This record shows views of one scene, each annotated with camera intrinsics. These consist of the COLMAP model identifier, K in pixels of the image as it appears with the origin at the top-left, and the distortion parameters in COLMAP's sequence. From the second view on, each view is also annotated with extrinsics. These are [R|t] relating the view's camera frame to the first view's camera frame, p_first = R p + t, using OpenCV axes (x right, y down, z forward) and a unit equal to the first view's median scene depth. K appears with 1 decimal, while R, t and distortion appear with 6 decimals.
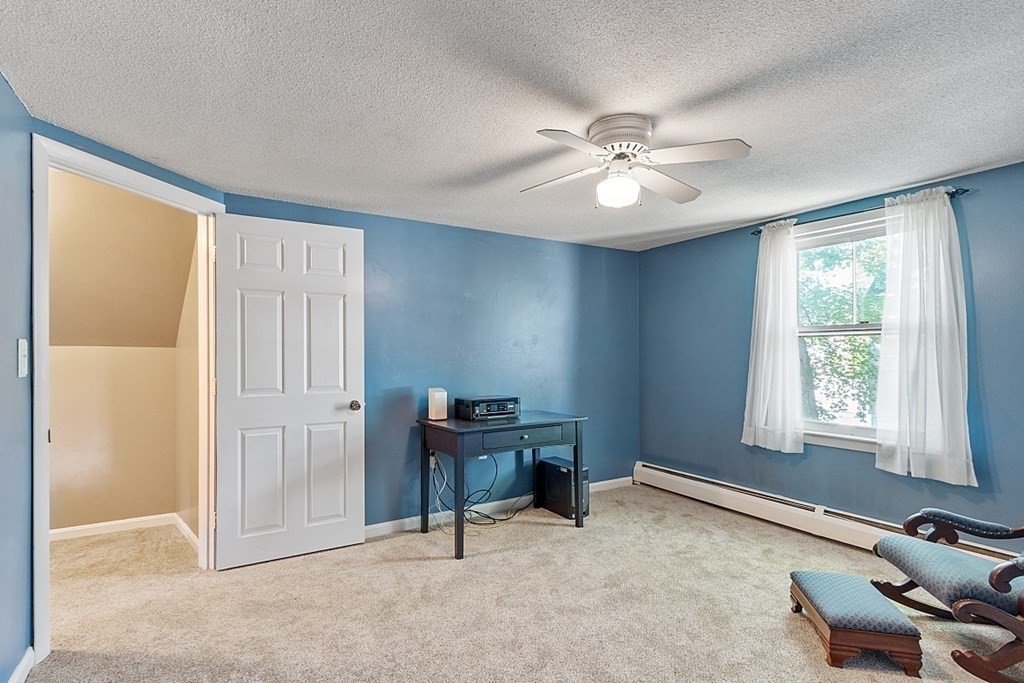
lens RADIAL K [[526.6, 0, 513.3], [0, 526.6, 350.8], [0, 0, 1]] dist [0.005416, -0.001219]
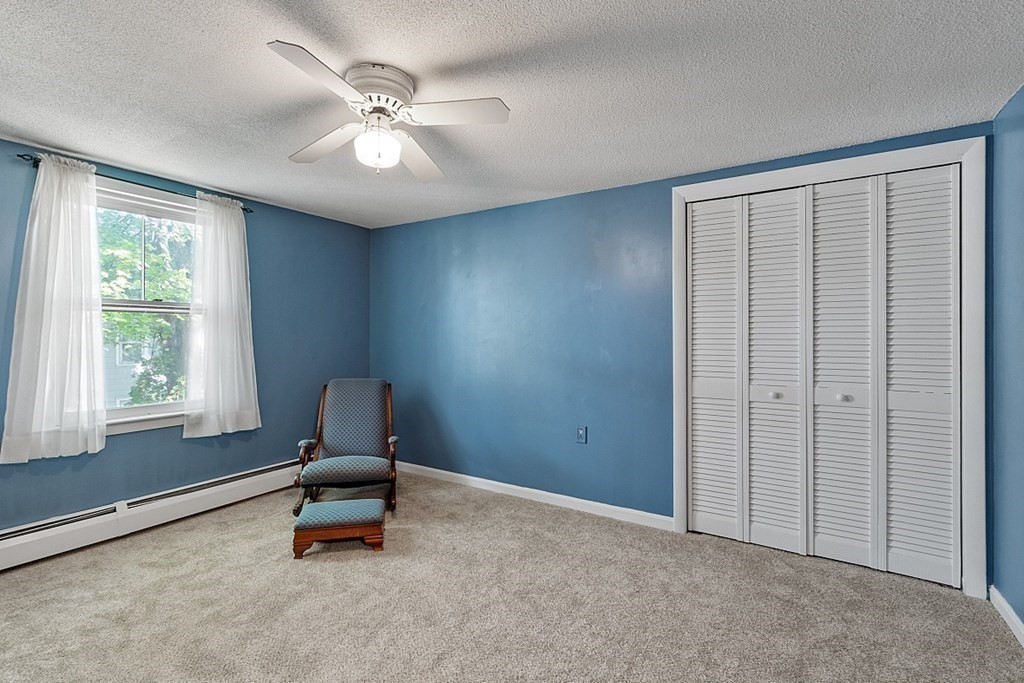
lens RADIAL K [[450.2, 0, 513.8], [0, 450.2, 334.0], [0, 0, 1]] dist [0.002335, 0.000447]
pose [[-0.431418, 0.004180, 0.902142, -0.415113], [-0.002977, 0.999977, -0.006057, 0.014466], [-0.902147, -0.005299, -0.431396, 0.778133]]
